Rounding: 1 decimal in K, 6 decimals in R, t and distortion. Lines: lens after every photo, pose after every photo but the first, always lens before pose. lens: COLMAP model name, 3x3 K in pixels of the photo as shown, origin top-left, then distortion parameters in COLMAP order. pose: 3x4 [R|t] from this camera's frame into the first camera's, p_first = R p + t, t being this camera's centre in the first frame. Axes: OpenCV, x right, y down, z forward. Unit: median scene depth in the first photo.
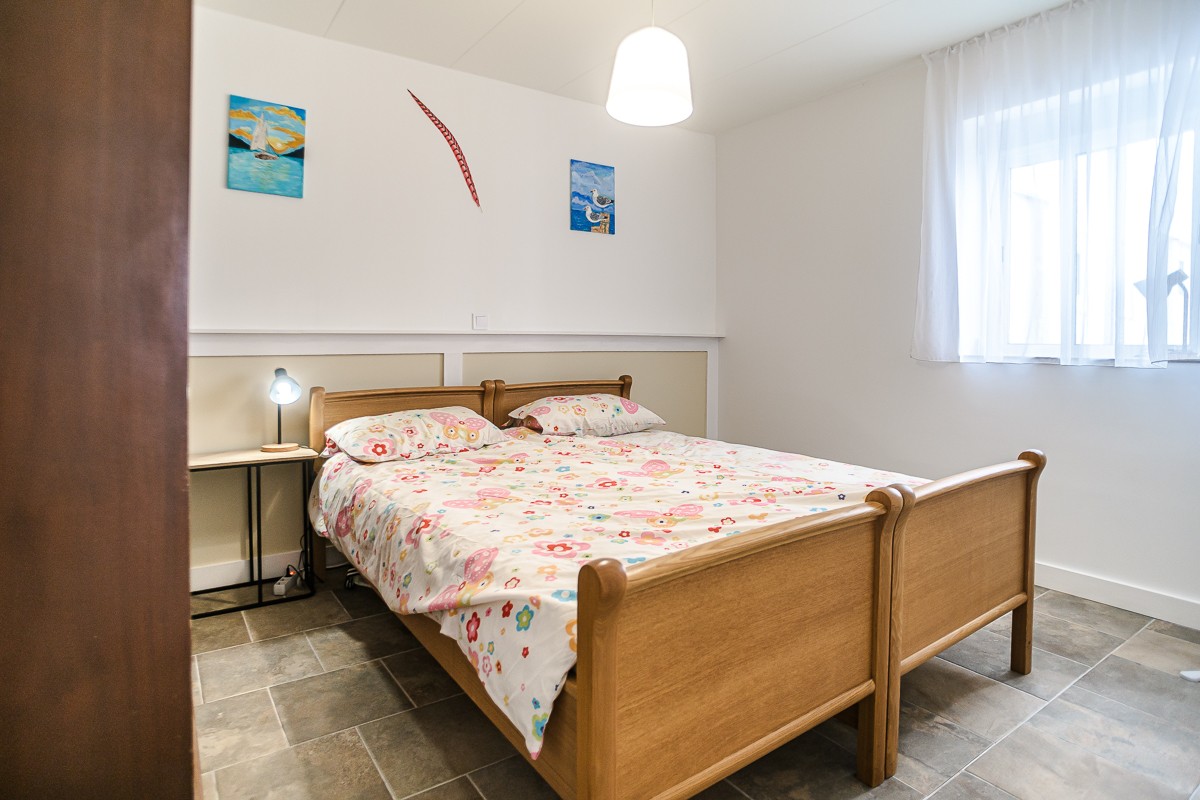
lens RADIAL K [[651.7, 0, 595.9], [0, 651.7, 330.2], [0, 0, 1]] dist [-0.048515, 0.000449]
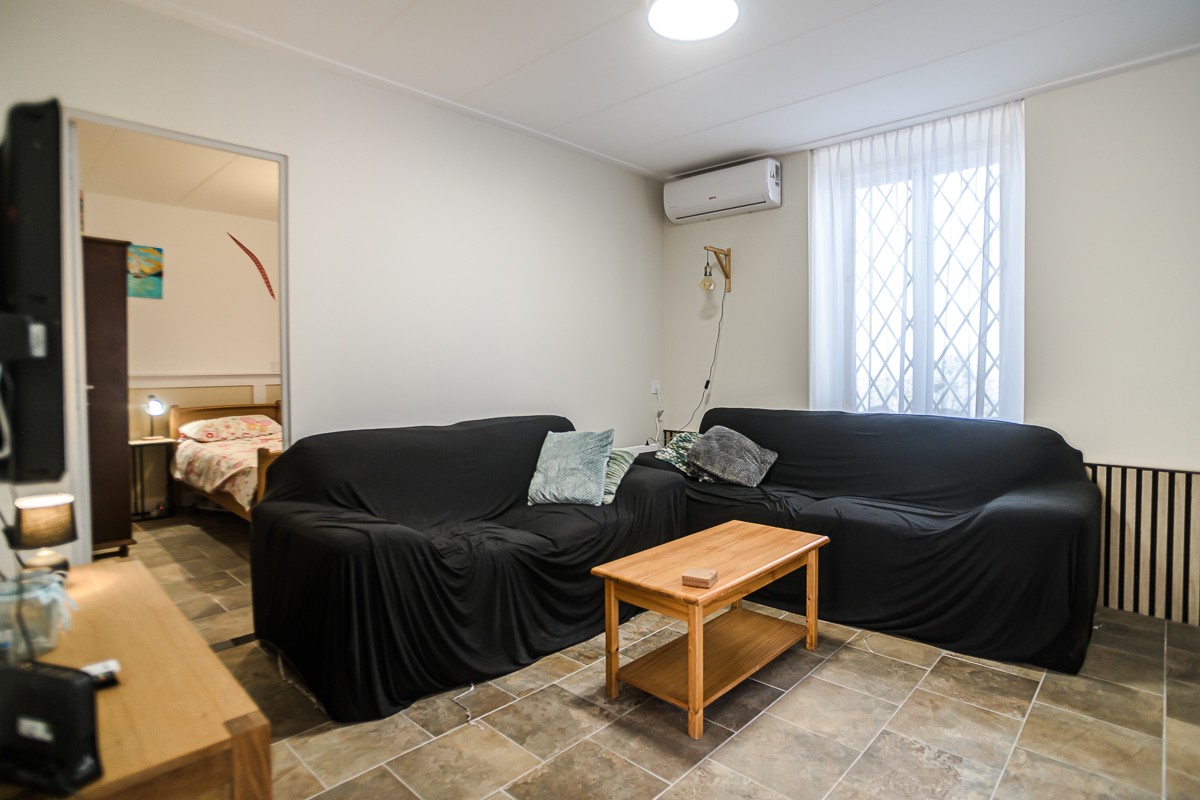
lens RADIAL K [[625.5, 0, 603.5], [0, 625.5, 374.7], [0, 0, 1]] dist [-0.085957, 0.042826]
pose [[0.978165, -0.007119, 0.207706, 0.388055], [0.000327, 0.999465, 0.032717, -0.050212], [-0.207828, -0.031934, 0.977644, -0.892385]]
